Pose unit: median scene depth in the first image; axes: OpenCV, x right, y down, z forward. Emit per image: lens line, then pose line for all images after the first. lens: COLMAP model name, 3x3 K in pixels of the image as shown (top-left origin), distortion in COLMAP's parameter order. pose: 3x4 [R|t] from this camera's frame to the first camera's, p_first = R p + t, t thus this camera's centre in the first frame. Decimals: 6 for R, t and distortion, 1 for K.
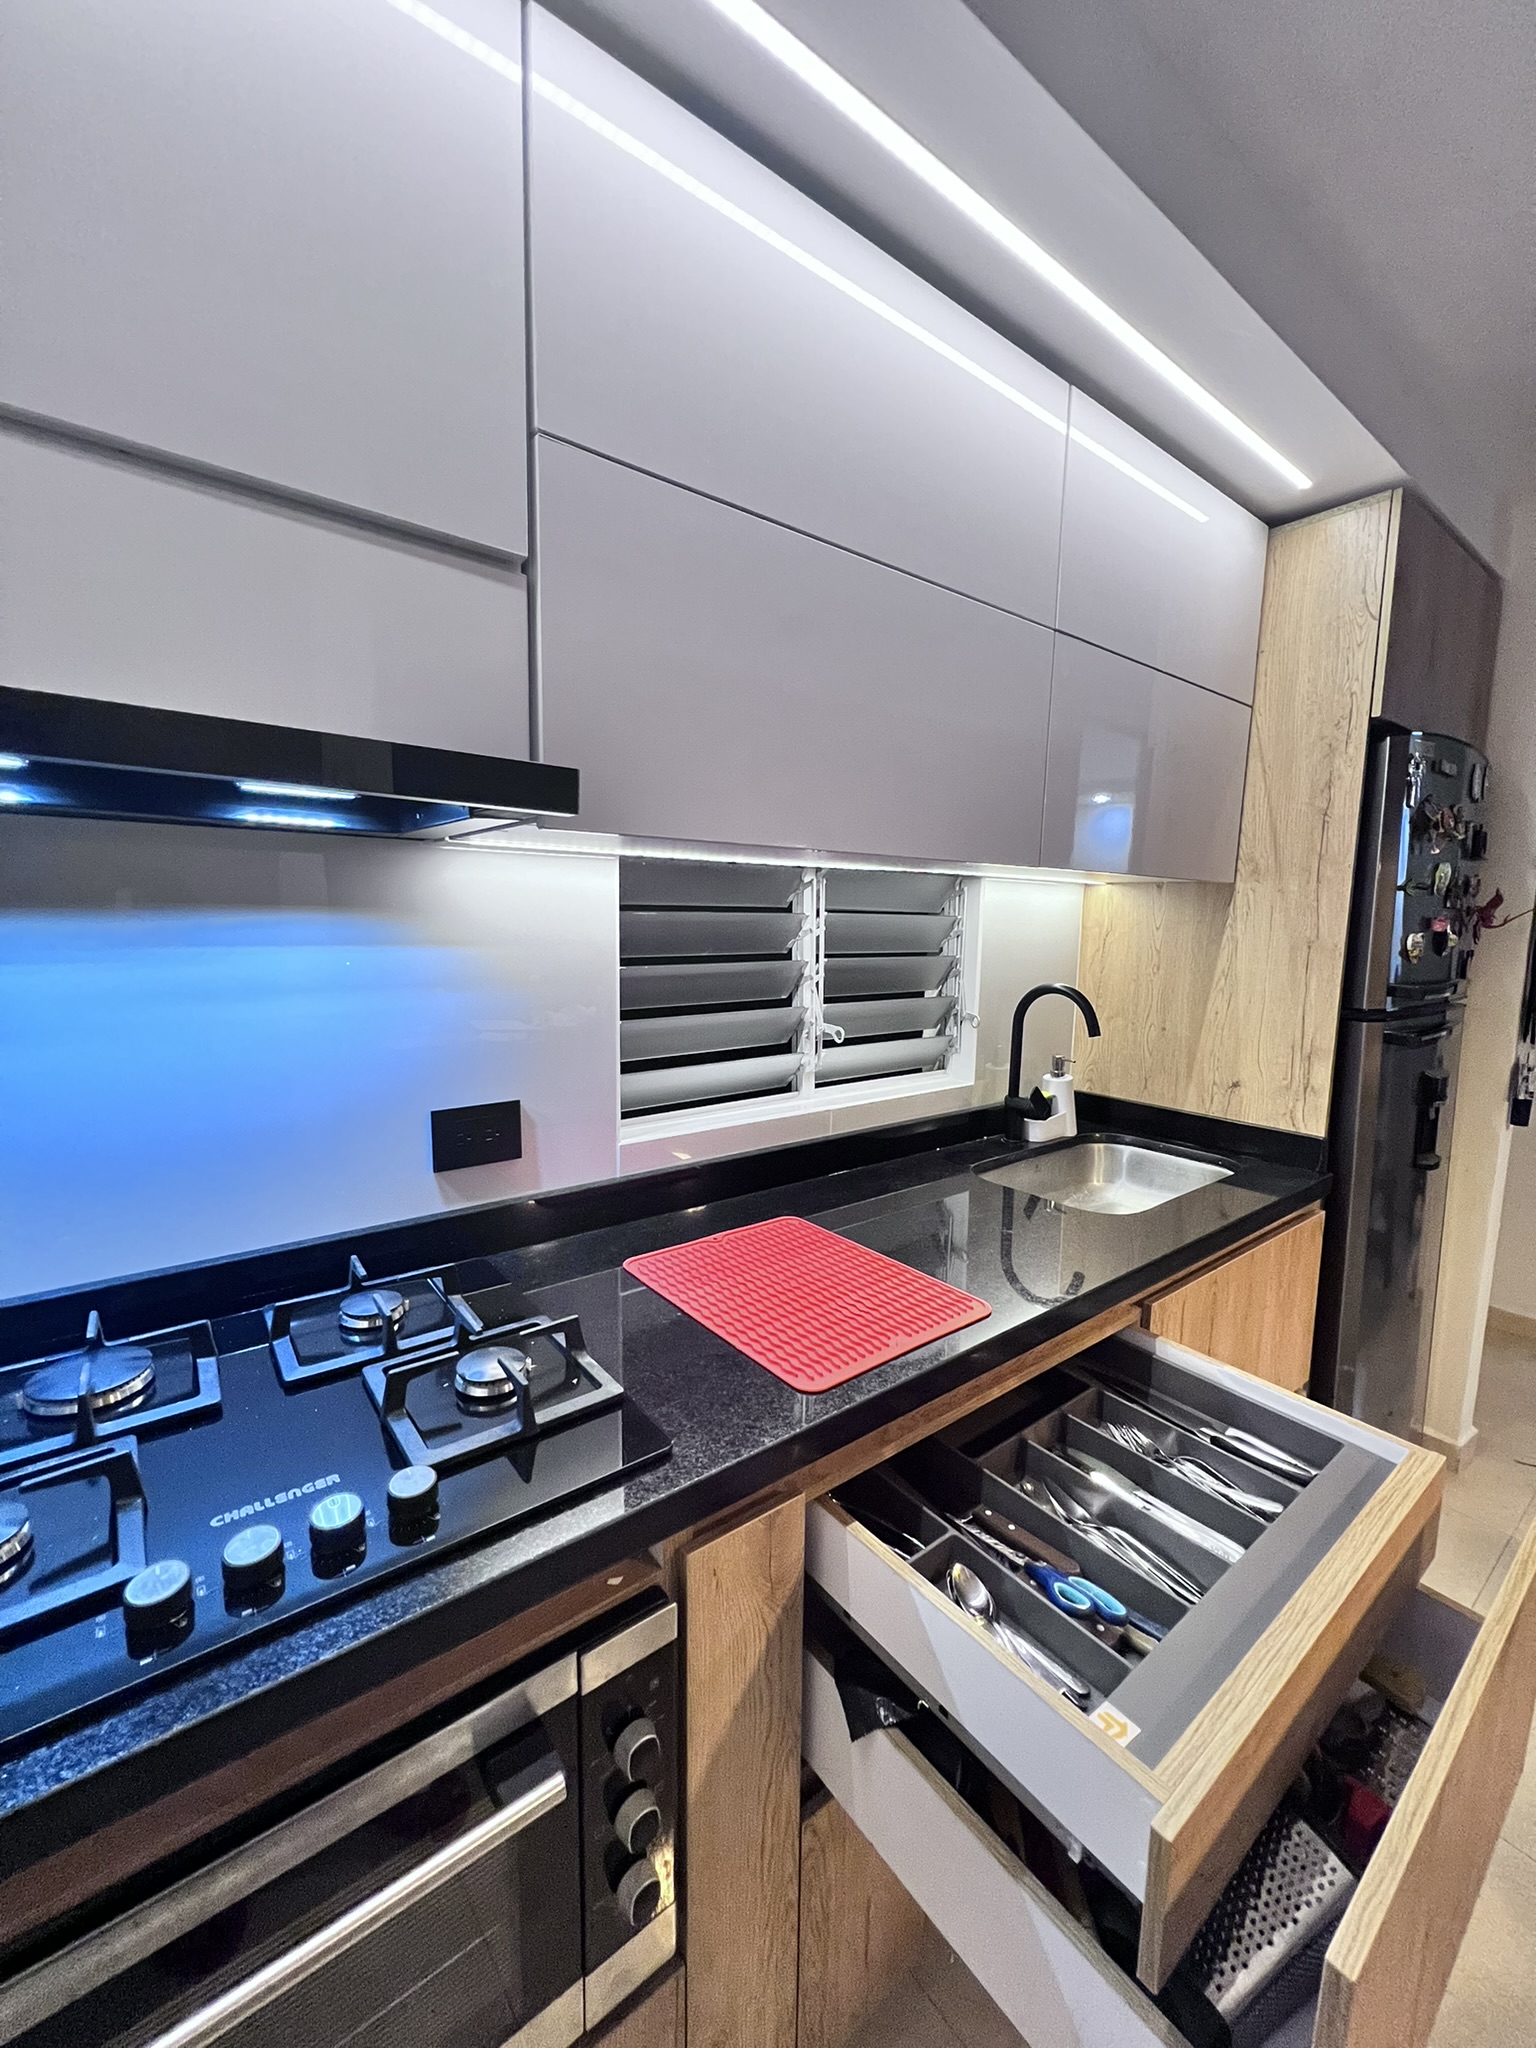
lens RADIAL K [[823.0, 0, 769.0], [0, 823.0, 1021.7], [0, 0, 1]] dist [-0.002559, 0.000137]
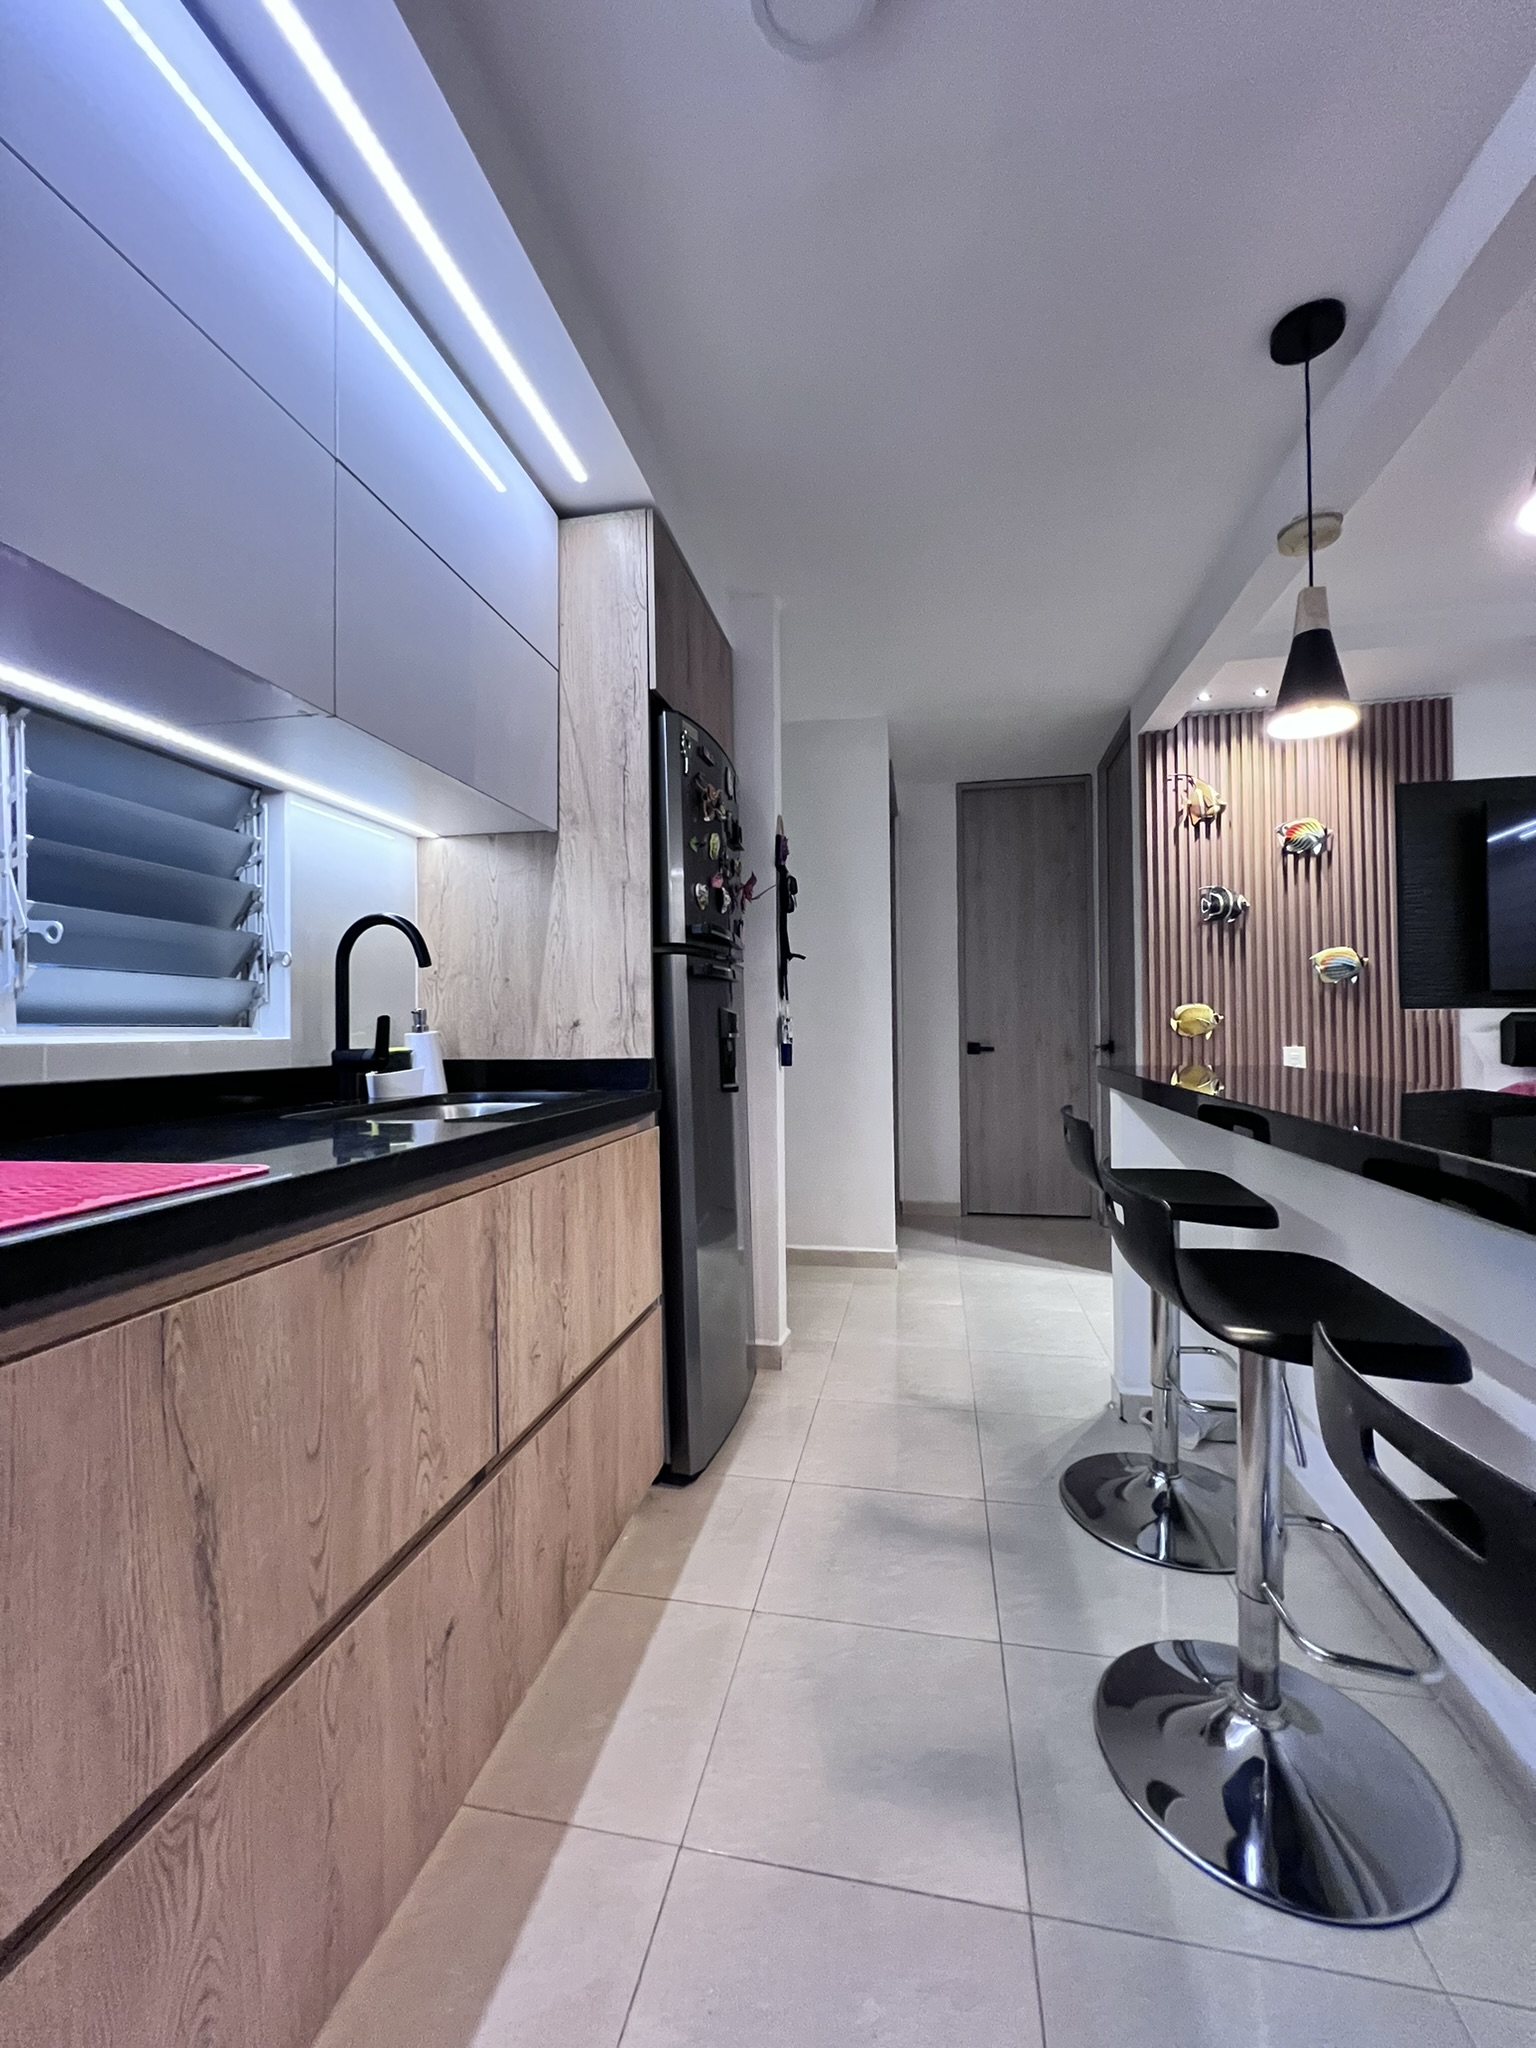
lens RADIAL K [[823.0, 0, 766.1], [0, 823.0, 1022.4], [0, 0, 1]] dist [-0.002559, 0.000137]
pose [[0.754079, -0.019858, 0.656484, 0.072668], [0.108709, 0.989530, -0.094937, 0.201201], [-0.647725, 0.142956, 0.748342, 0.077394]]
